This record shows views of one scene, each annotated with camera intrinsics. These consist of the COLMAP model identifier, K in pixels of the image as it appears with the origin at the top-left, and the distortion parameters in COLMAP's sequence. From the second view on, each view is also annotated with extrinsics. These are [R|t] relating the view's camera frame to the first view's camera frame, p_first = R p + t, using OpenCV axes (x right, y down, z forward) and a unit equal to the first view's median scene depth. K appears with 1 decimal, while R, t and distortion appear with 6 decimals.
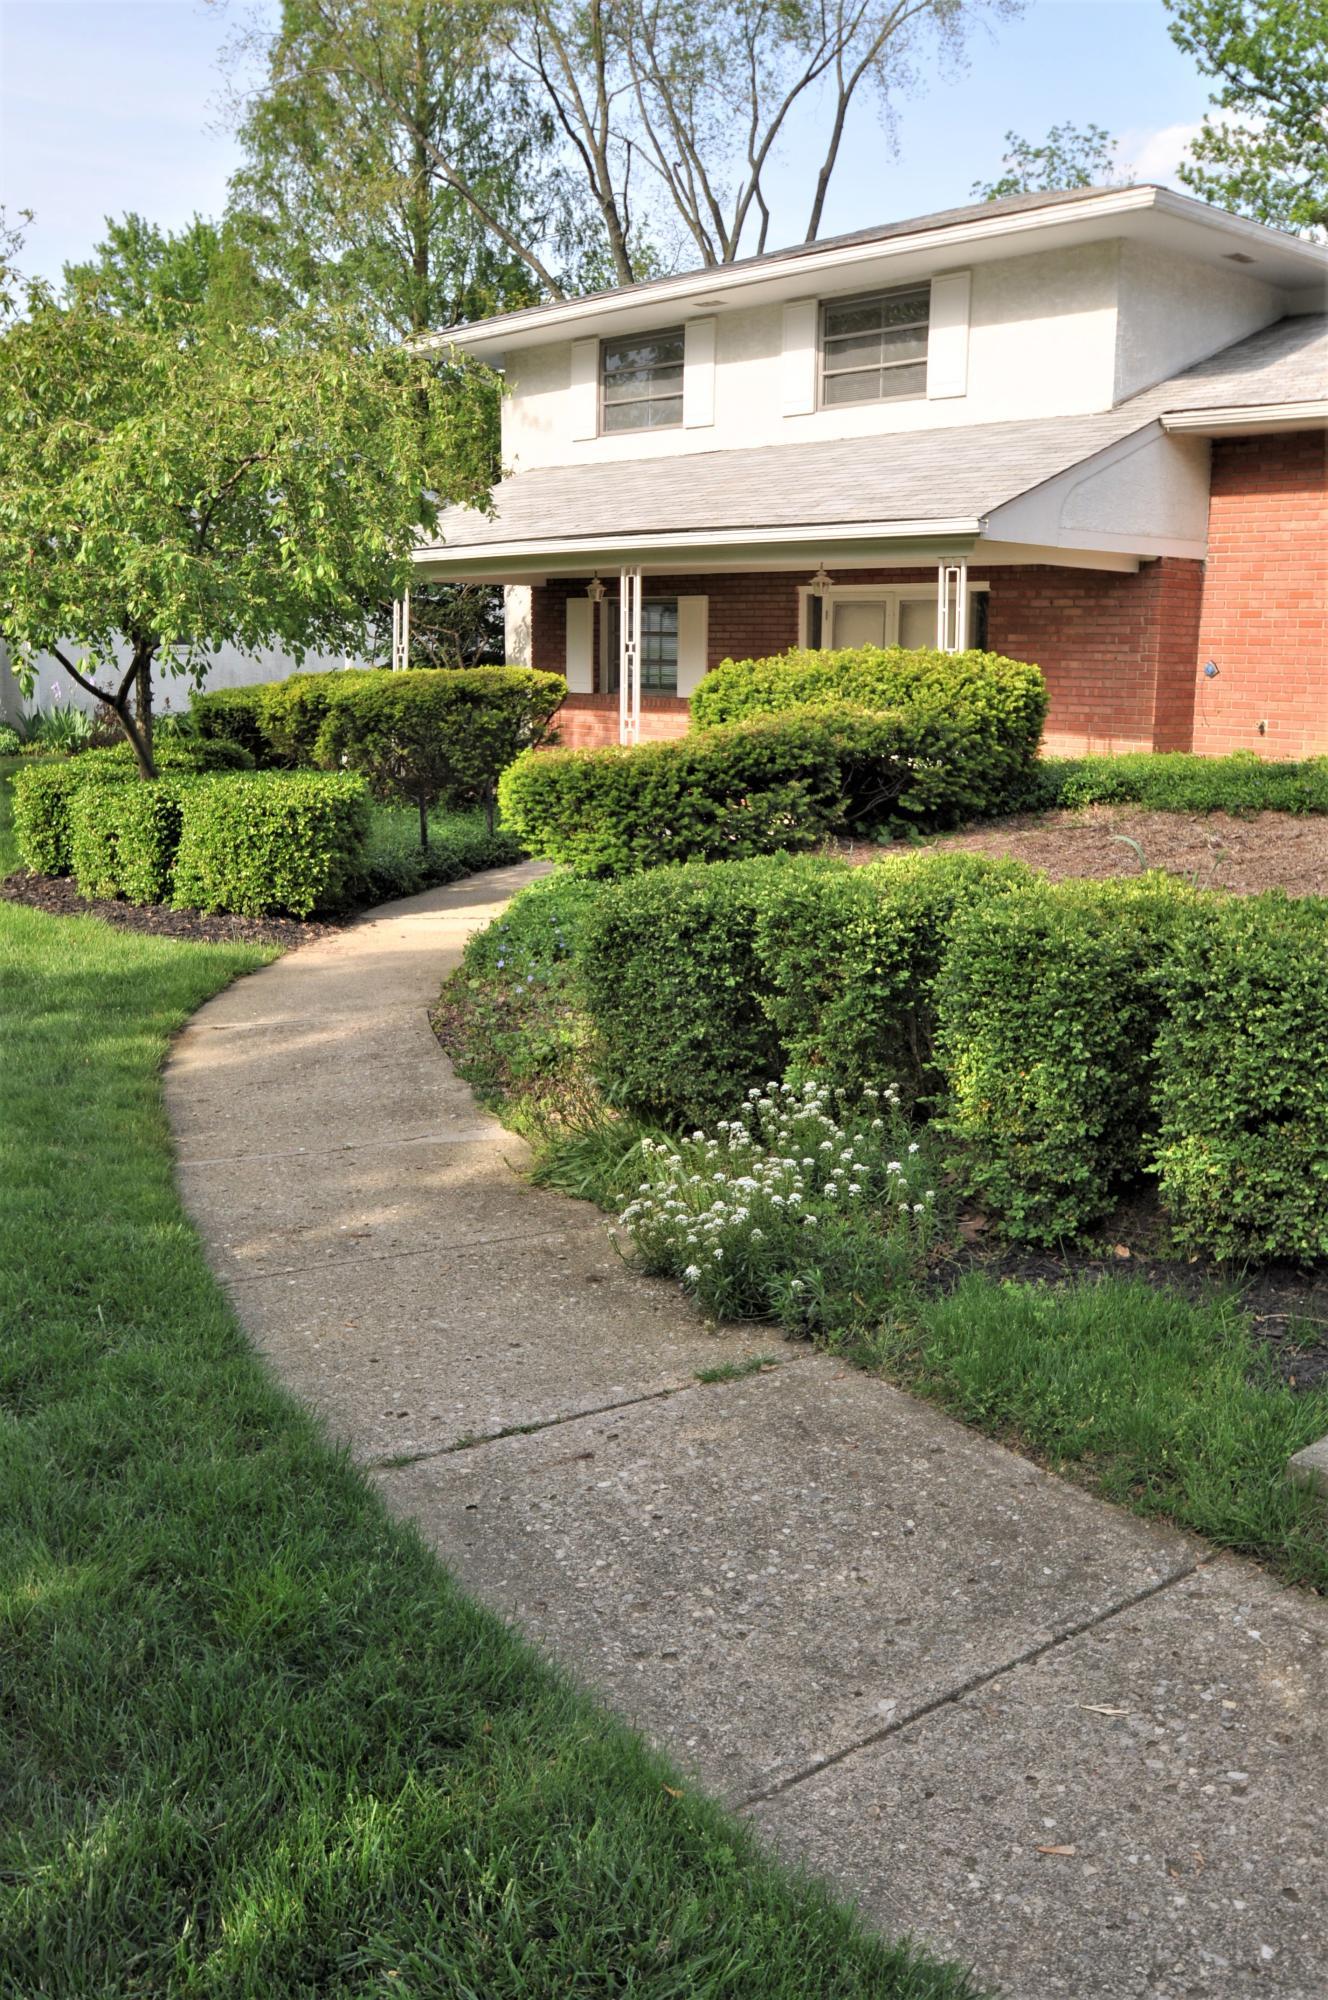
lens RADIAL K [[1878.8, 0, 664.5], [0, 1878.8, 996.6], [0, 0, 1]] dist [-0.019575, 0.000000]
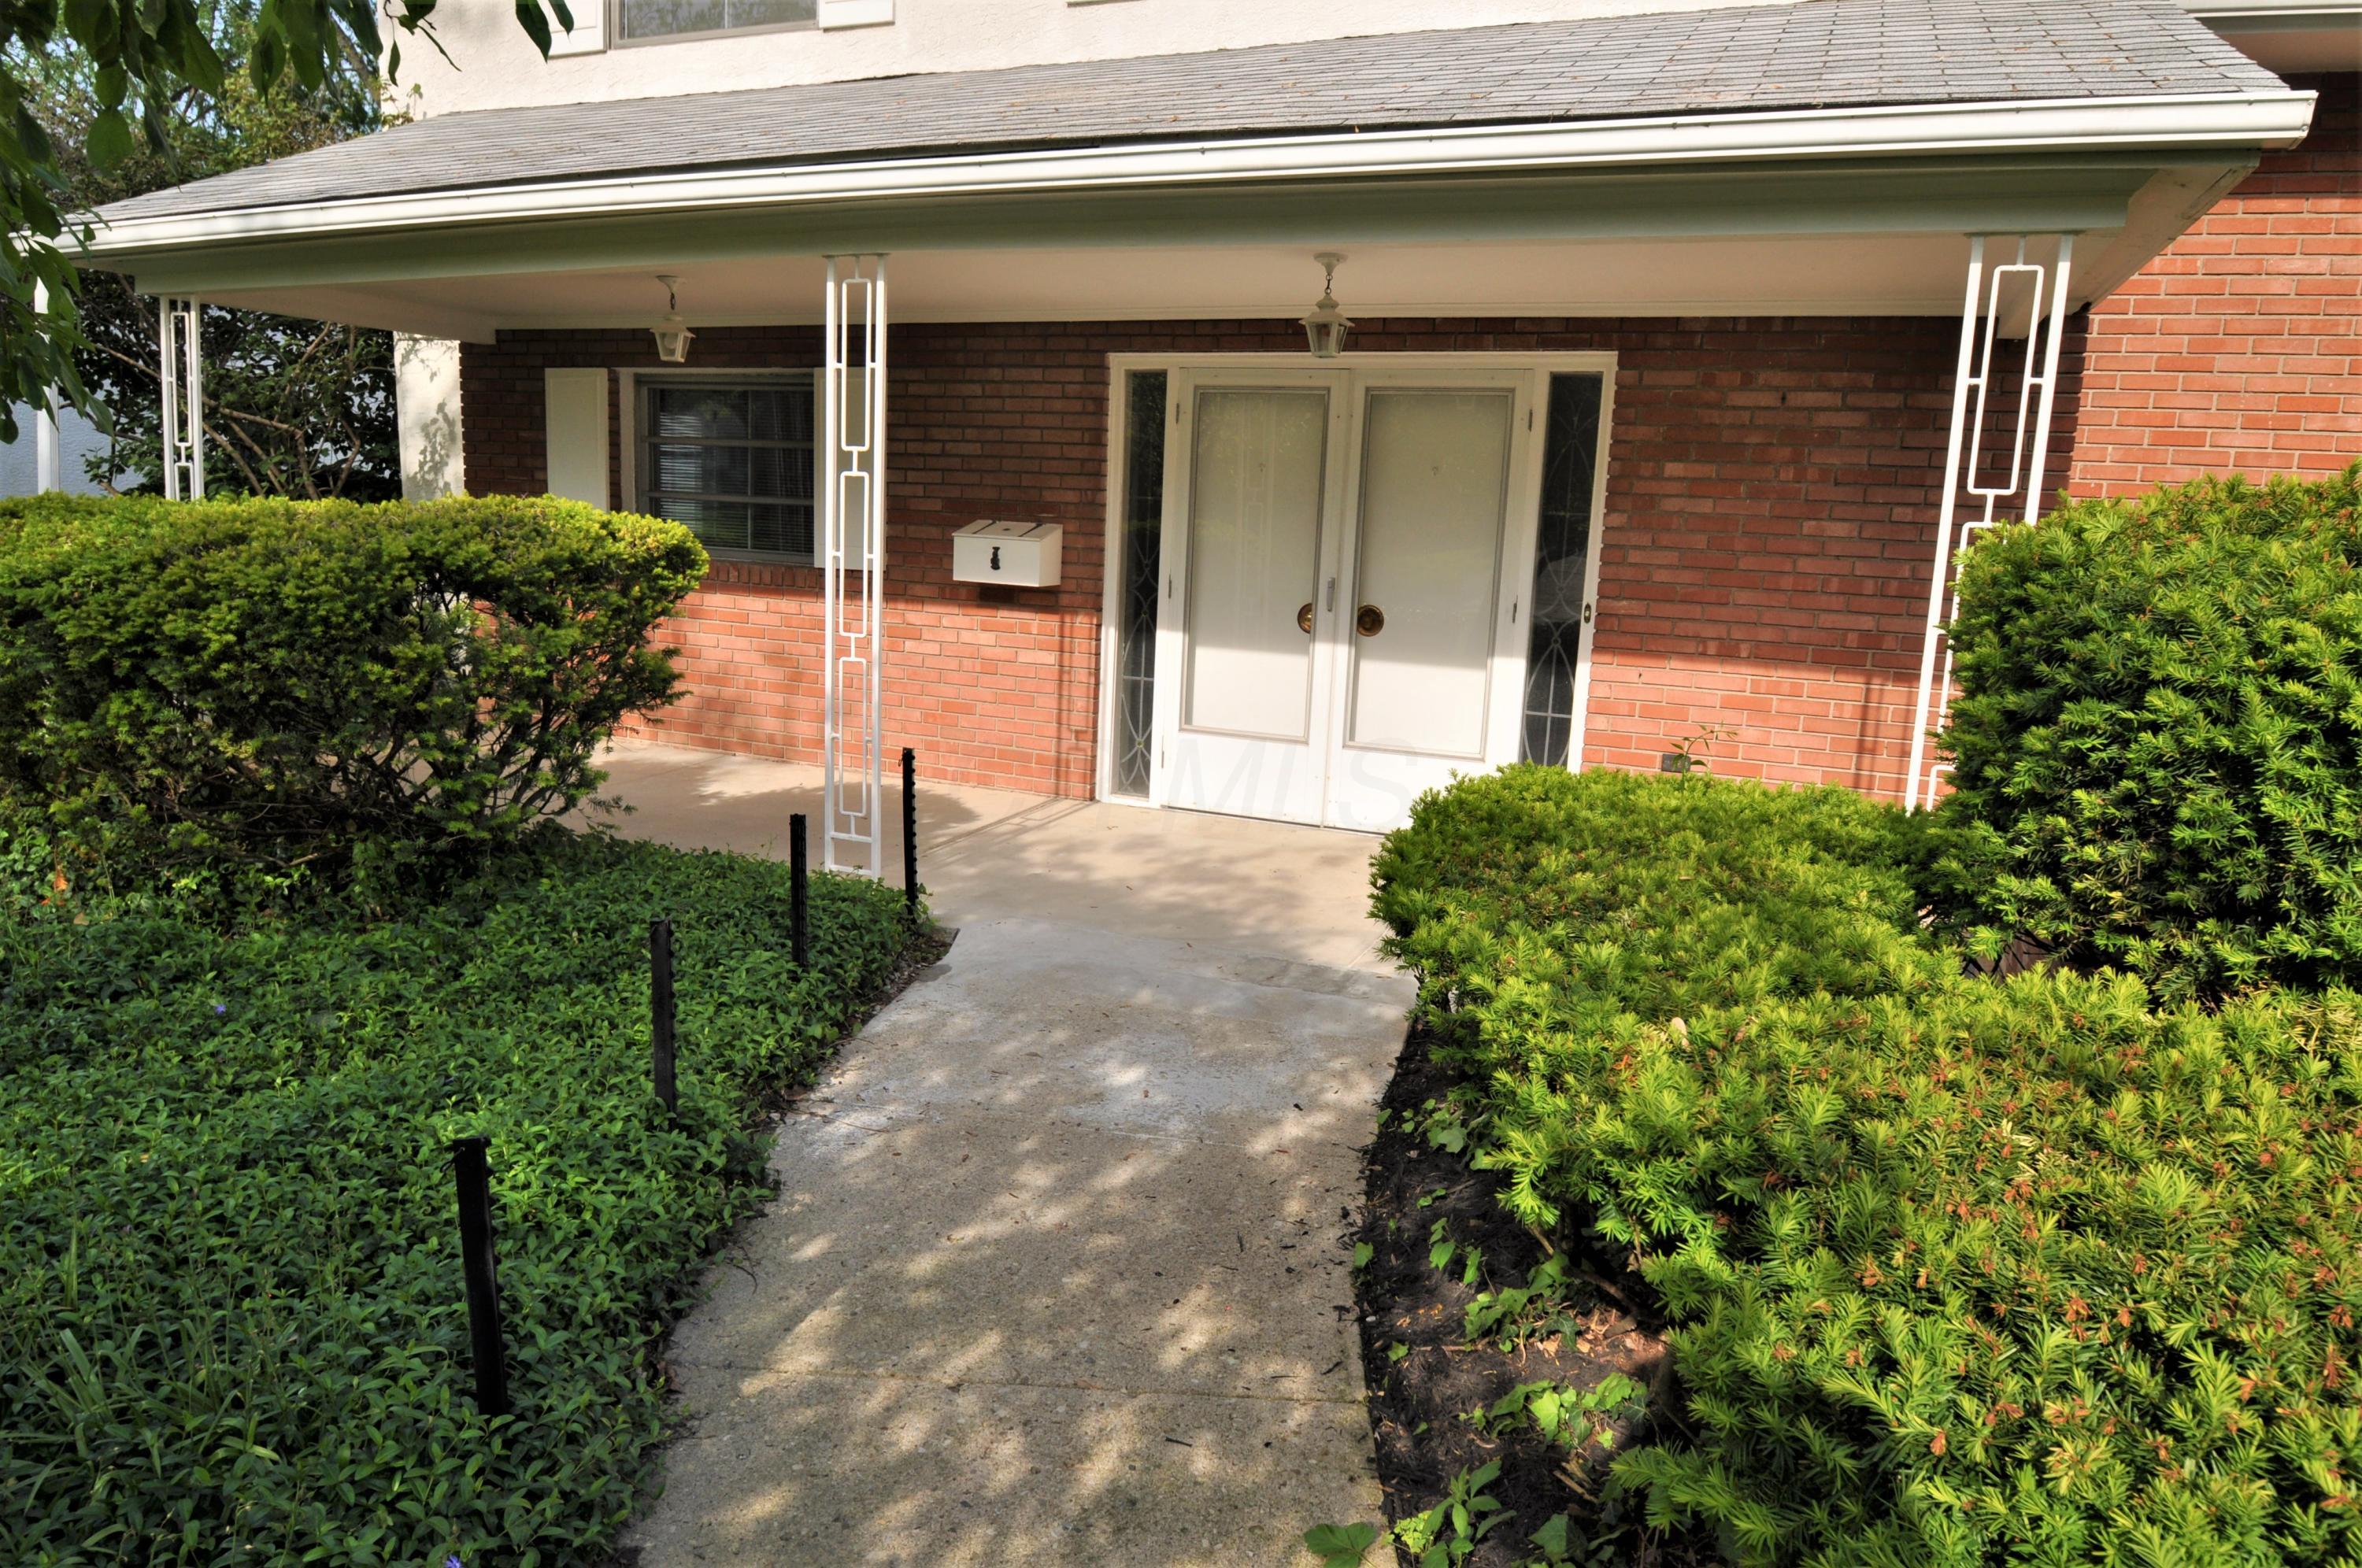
lens RADIAL K [[1577.2, 0, 1165.4], [0, 1577.2, 788.7], [0, 0, 1]] dist [-0.022098, -0.001808]
pose [[0.906273, -0.047750, 0.419988, -0.105894], [0.046583, 0.998829, 0.013042, -0.117595], [-0.420119, 0.007745, 0.907436, 0.672556]]
